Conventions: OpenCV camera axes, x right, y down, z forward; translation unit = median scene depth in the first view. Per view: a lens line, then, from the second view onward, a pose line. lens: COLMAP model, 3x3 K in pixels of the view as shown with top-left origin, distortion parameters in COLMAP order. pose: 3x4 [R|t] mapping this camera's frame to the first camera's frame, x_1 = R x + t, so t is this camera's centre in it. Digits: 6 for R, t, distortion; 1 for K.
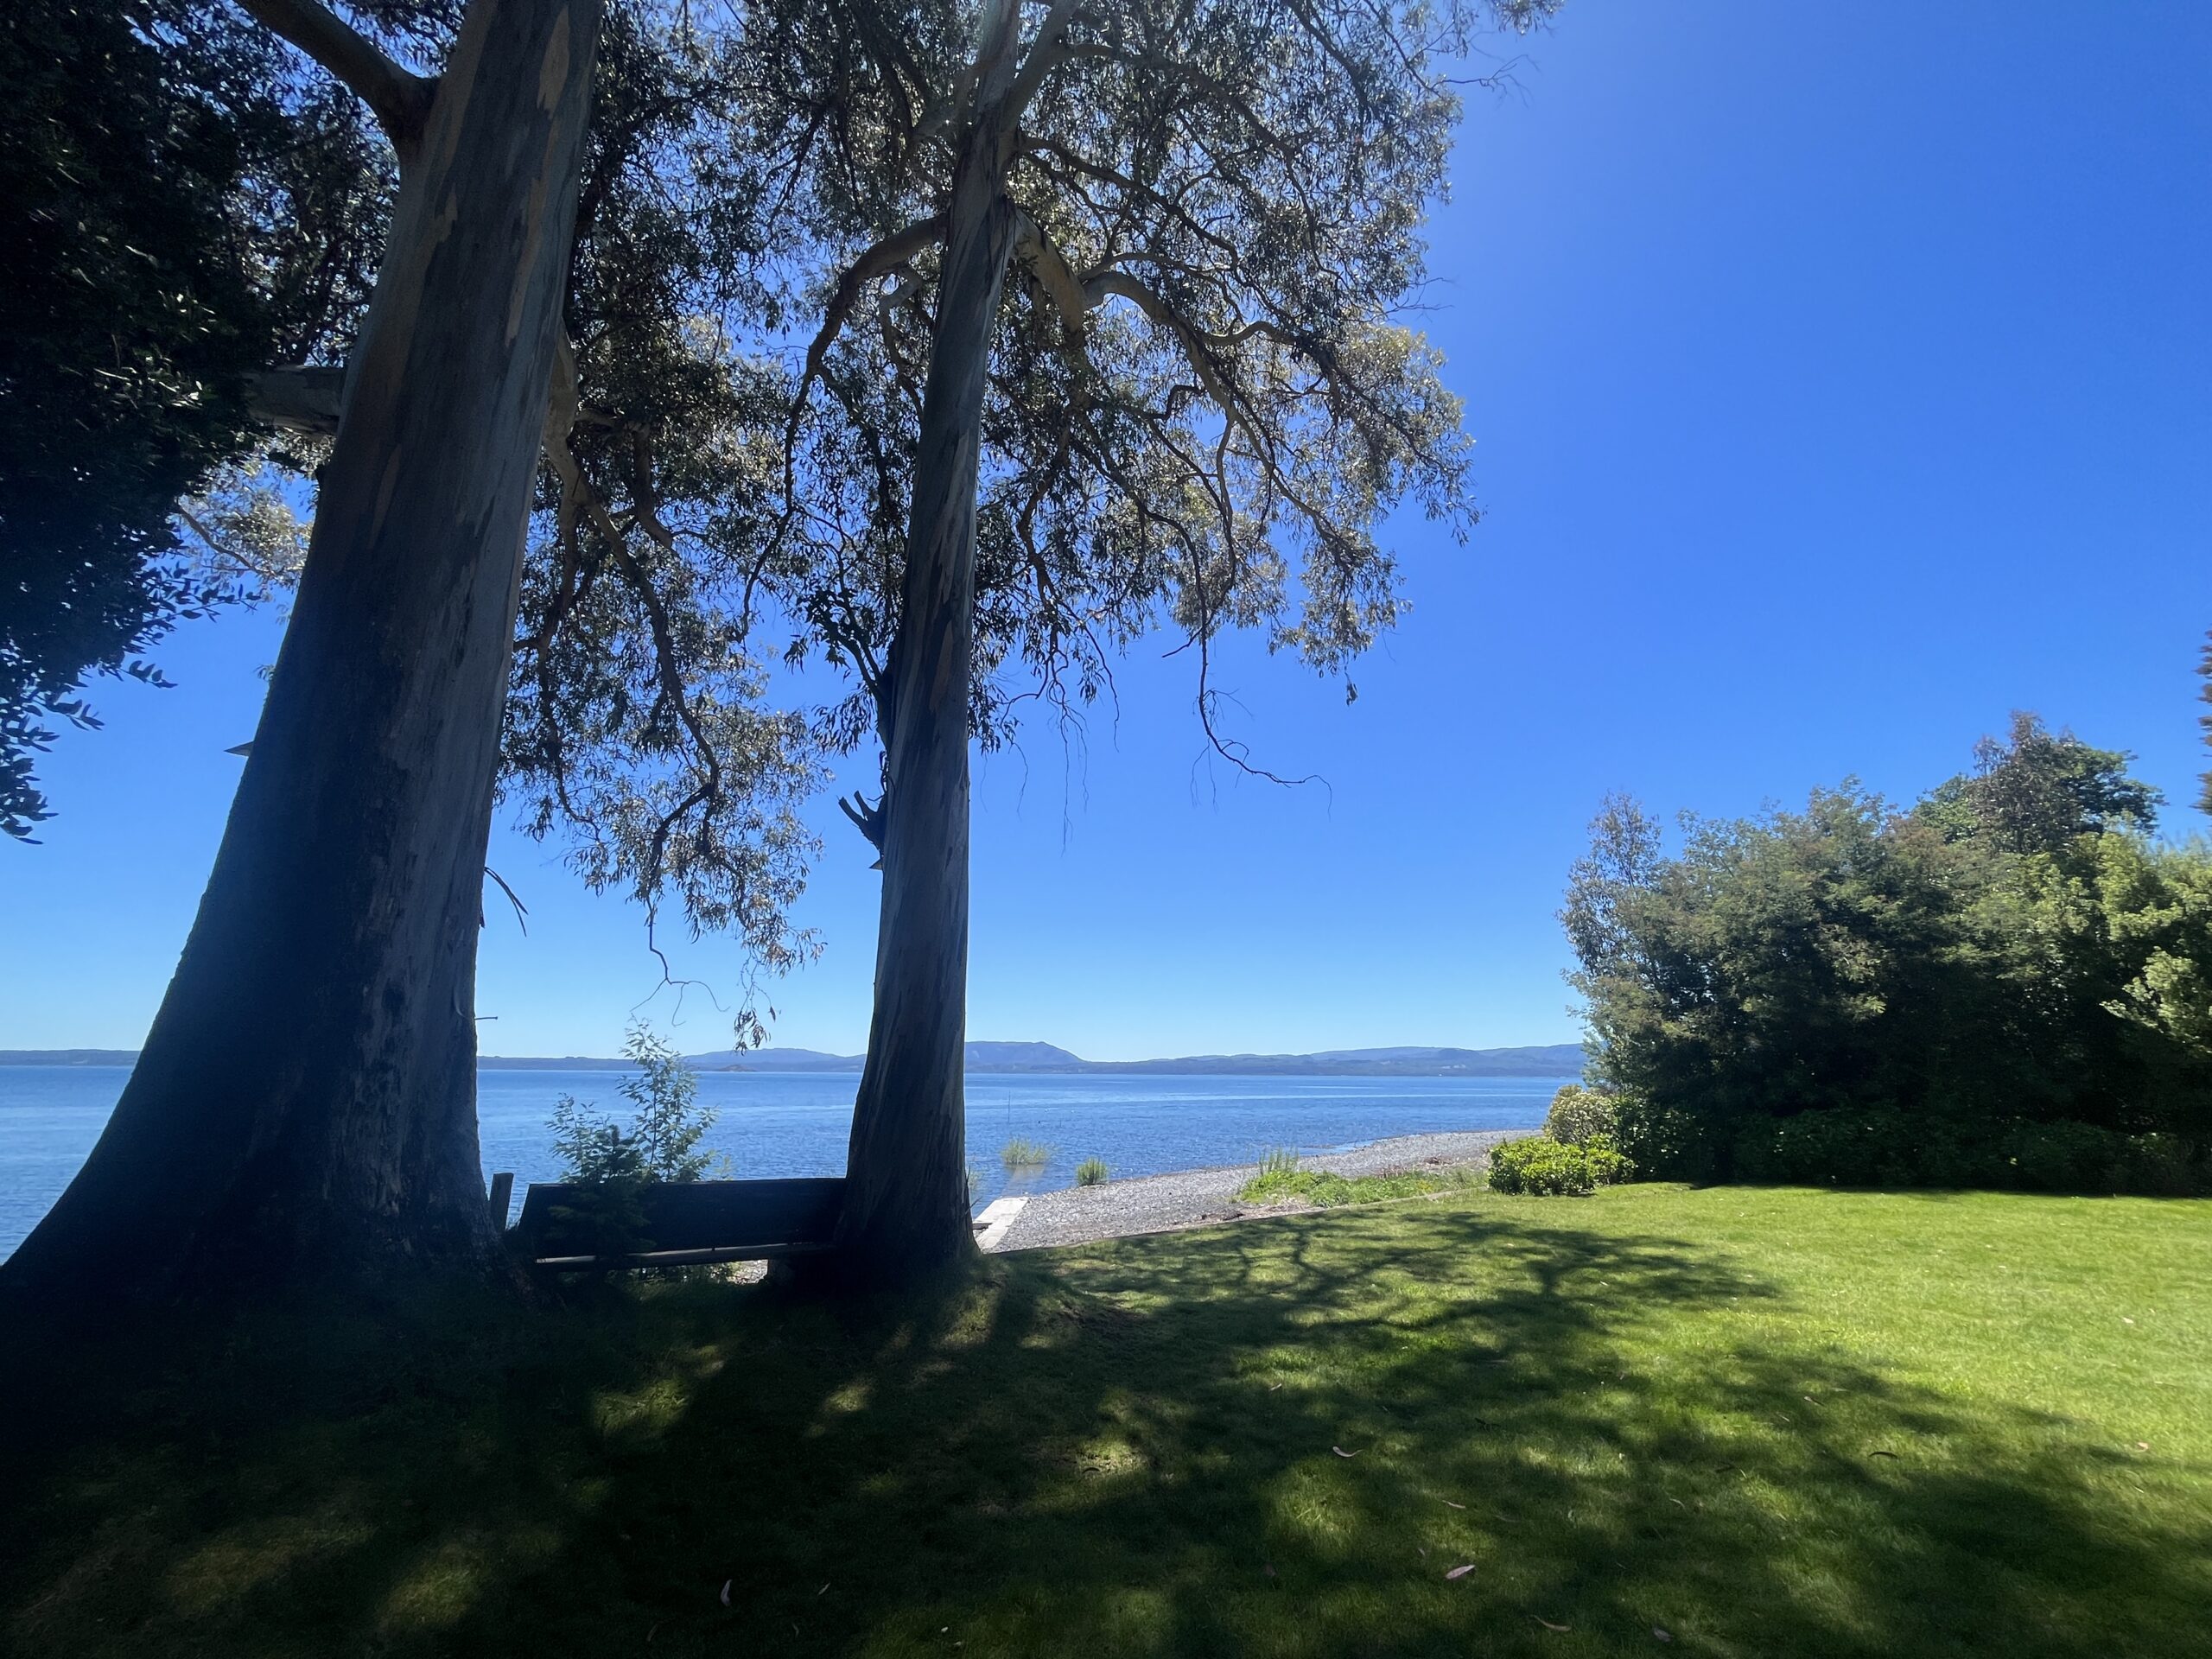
lens RADIAL K [[896.4, 0, 1098.7], [0, 896.4, 825.6], [0, 0, 1]] dist [0.000165, -0.000586]
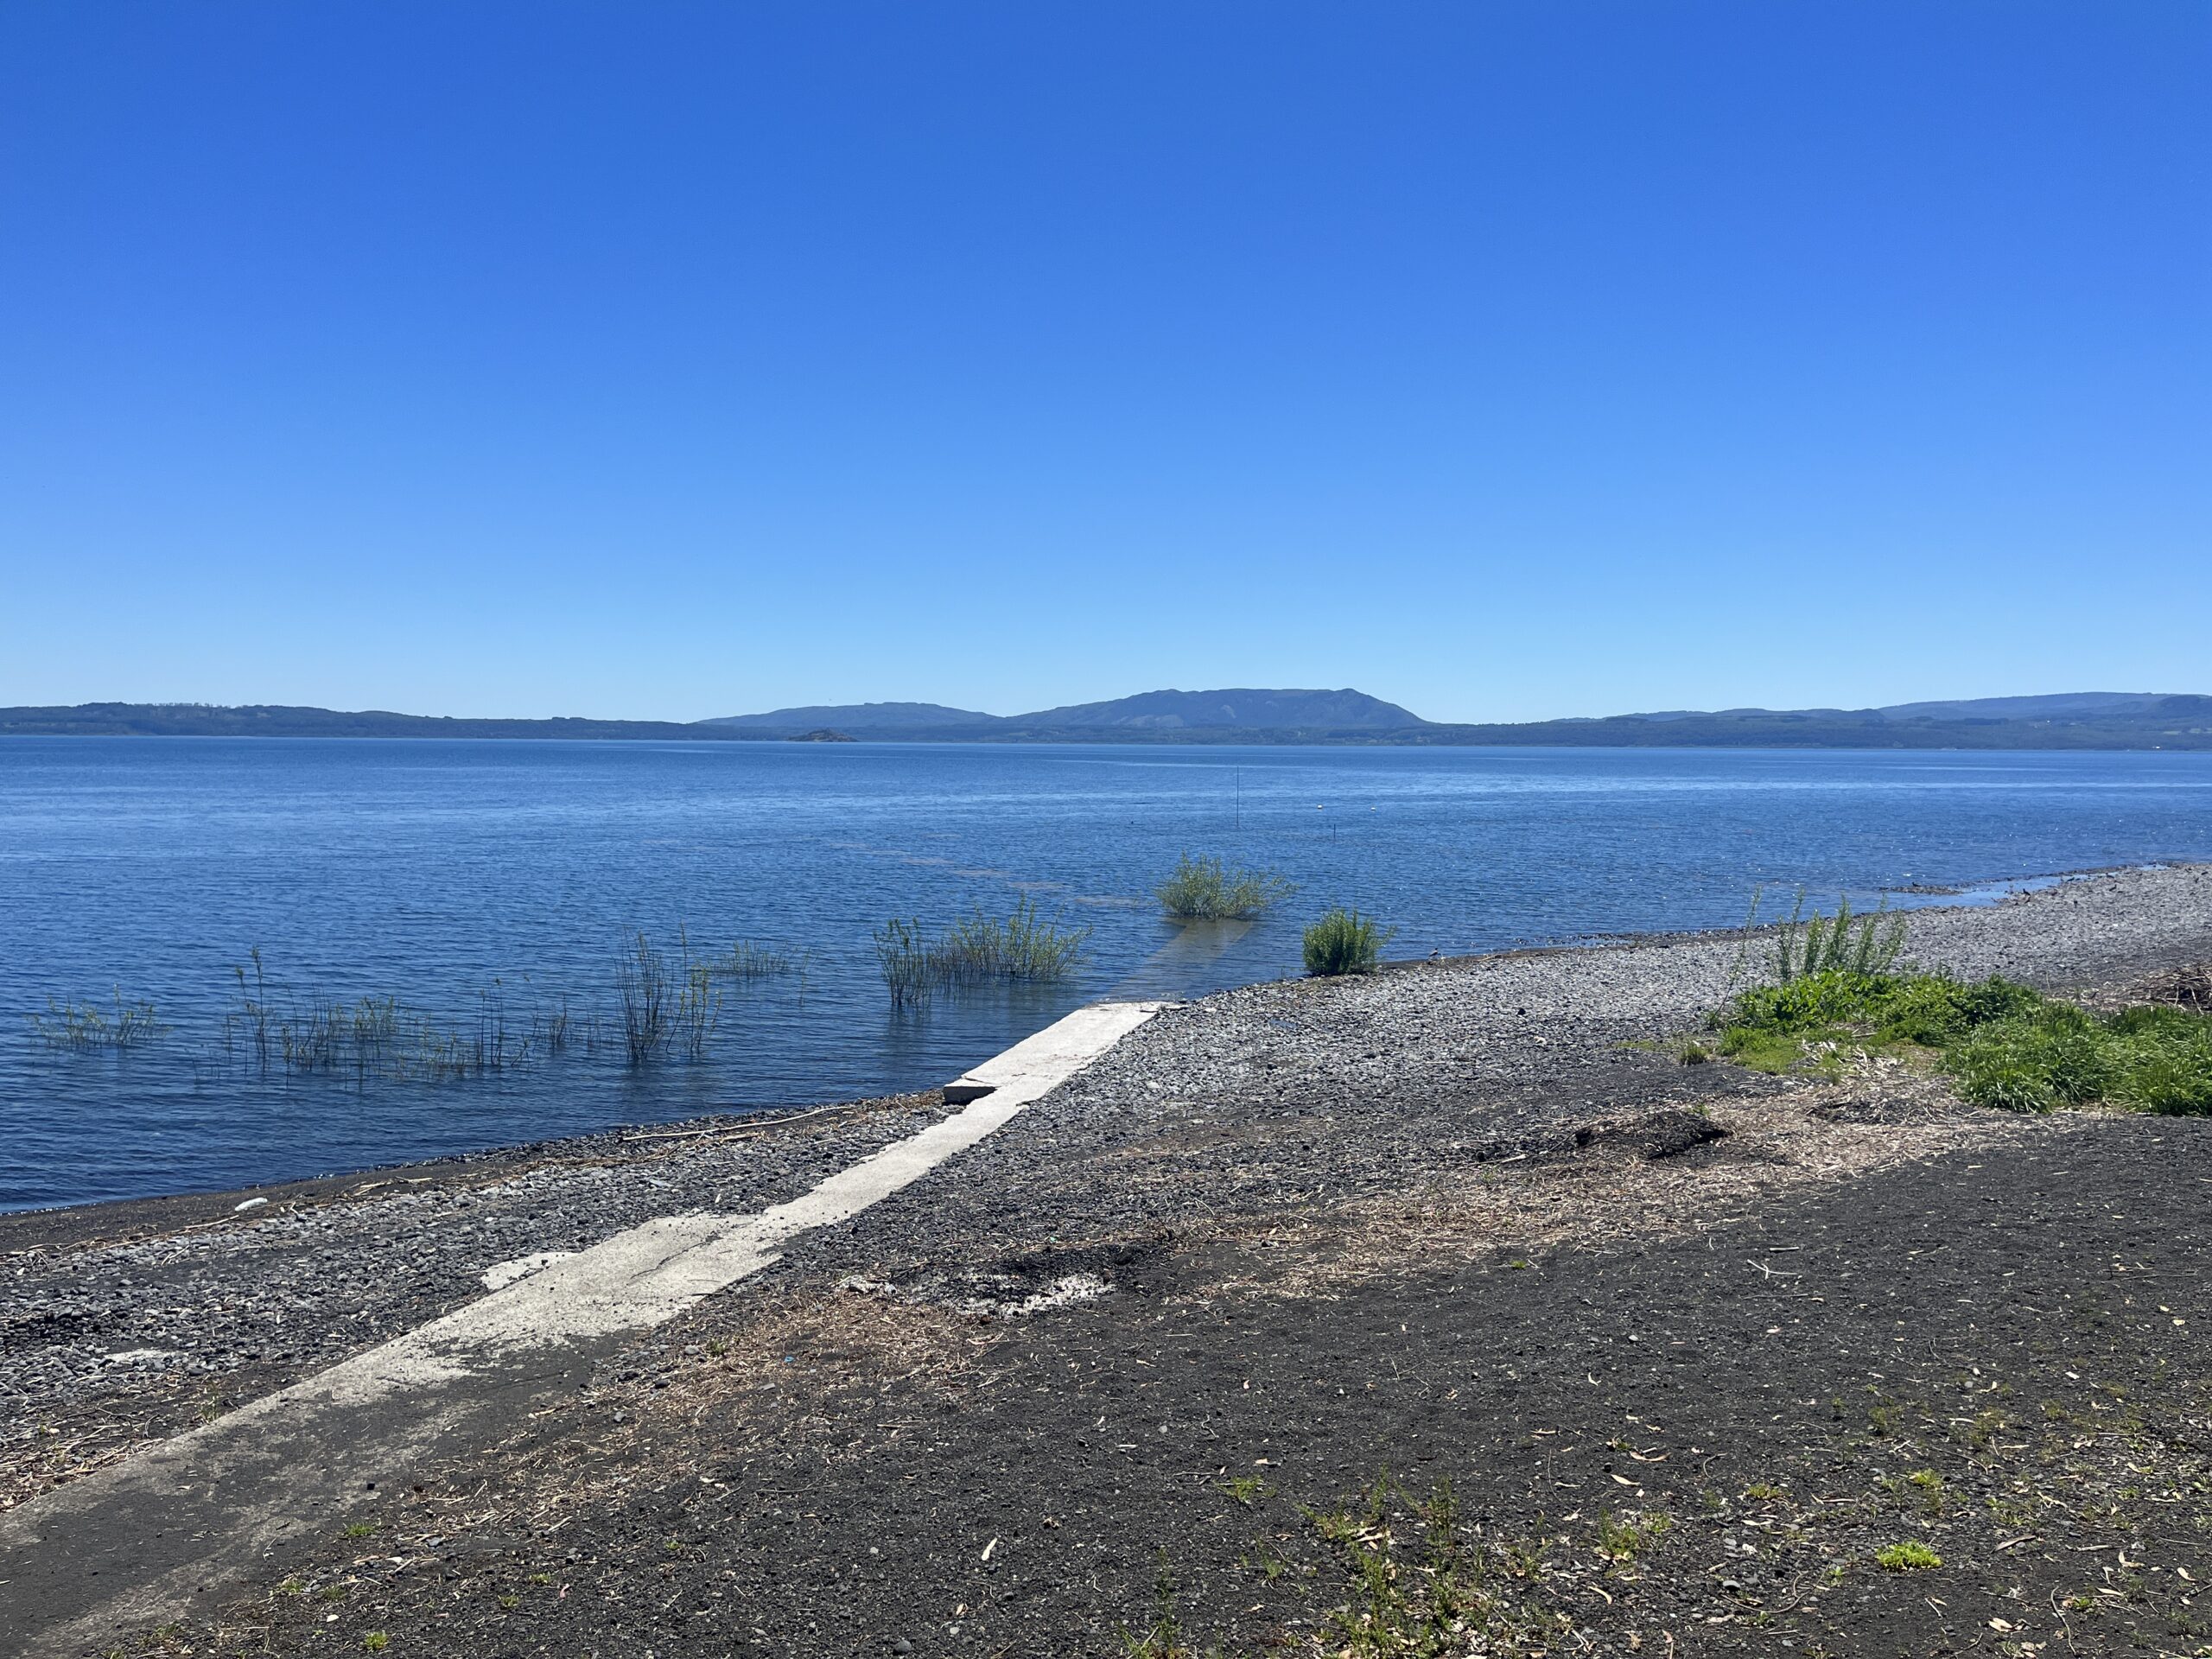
lens RADIAL K [[1665.5, 0, 1107.5], [0, 1665.5, 818.1], [0, 0, 1]] dist [0.043064, -0.006207]
pose [[0.979064, 0.009463, -0.203334, 0.040344], [0.053815, 0.951344, 0.303396, 0.085301], [0.196312, -0.307987, 0.930917, 0.260490]]
